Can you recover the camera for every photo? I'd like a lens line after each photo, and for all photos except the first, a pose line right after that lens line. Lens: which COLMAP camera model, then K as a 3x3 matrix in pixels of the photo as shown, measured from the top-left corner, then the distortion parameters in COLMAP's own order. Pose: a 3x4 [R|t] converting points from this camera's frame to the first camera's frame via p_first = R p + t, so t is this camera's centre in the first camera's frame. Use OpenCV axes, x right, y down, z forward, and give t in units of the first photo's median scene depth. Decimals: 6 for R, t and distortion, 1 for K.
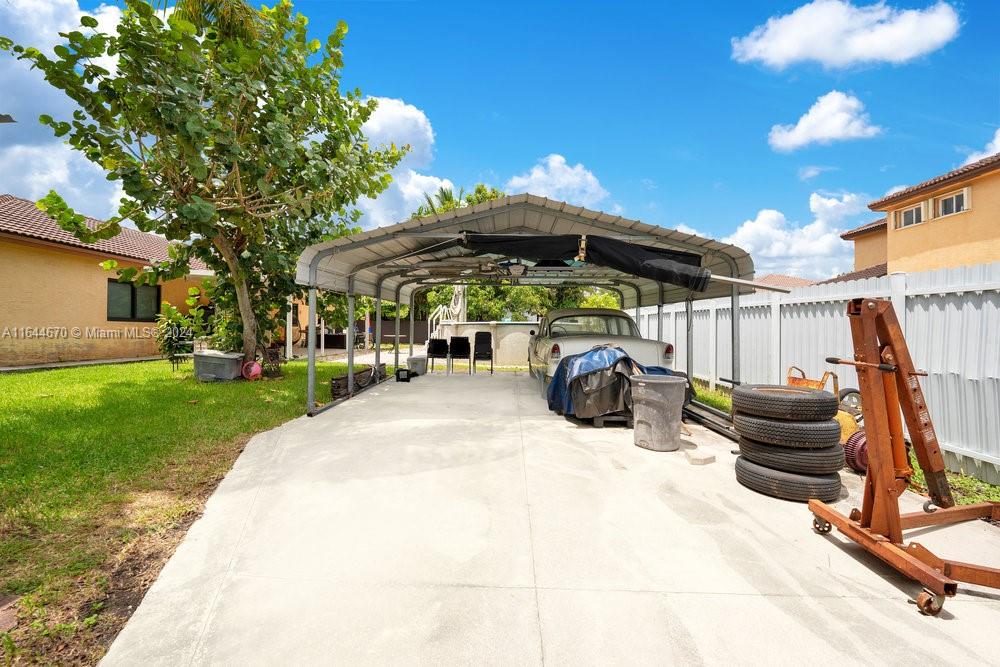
lens RADIAL K [[423.7, 0, 503.9], [0, 423.7, 333.4], [0, 0, 1]] dist [-0.021289, 0.000306]
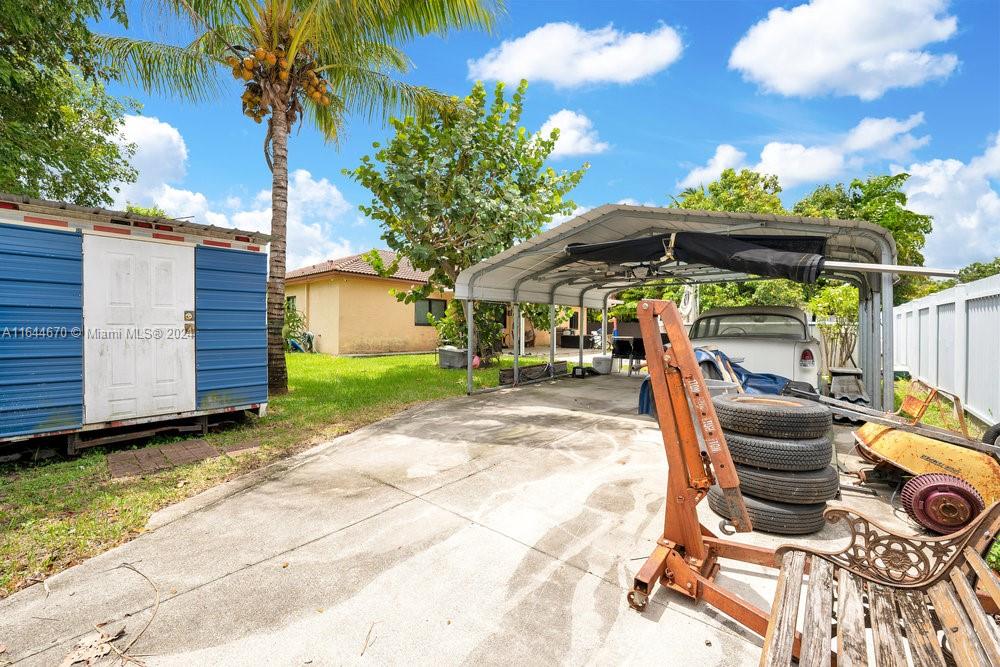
lens RADIAL K [[423.9, 0, 490.0], [0, 423.9, 338.8], [0, 0, 1]] dist [-0.021611, 0.000202]
pose [[0.769570, 0.009820, -0.638486, 0.485332], [-0.004721, 0.999942, 0.009689, 0.001624], [0.638544, -0.004442, 0.769572, -0.010080]]
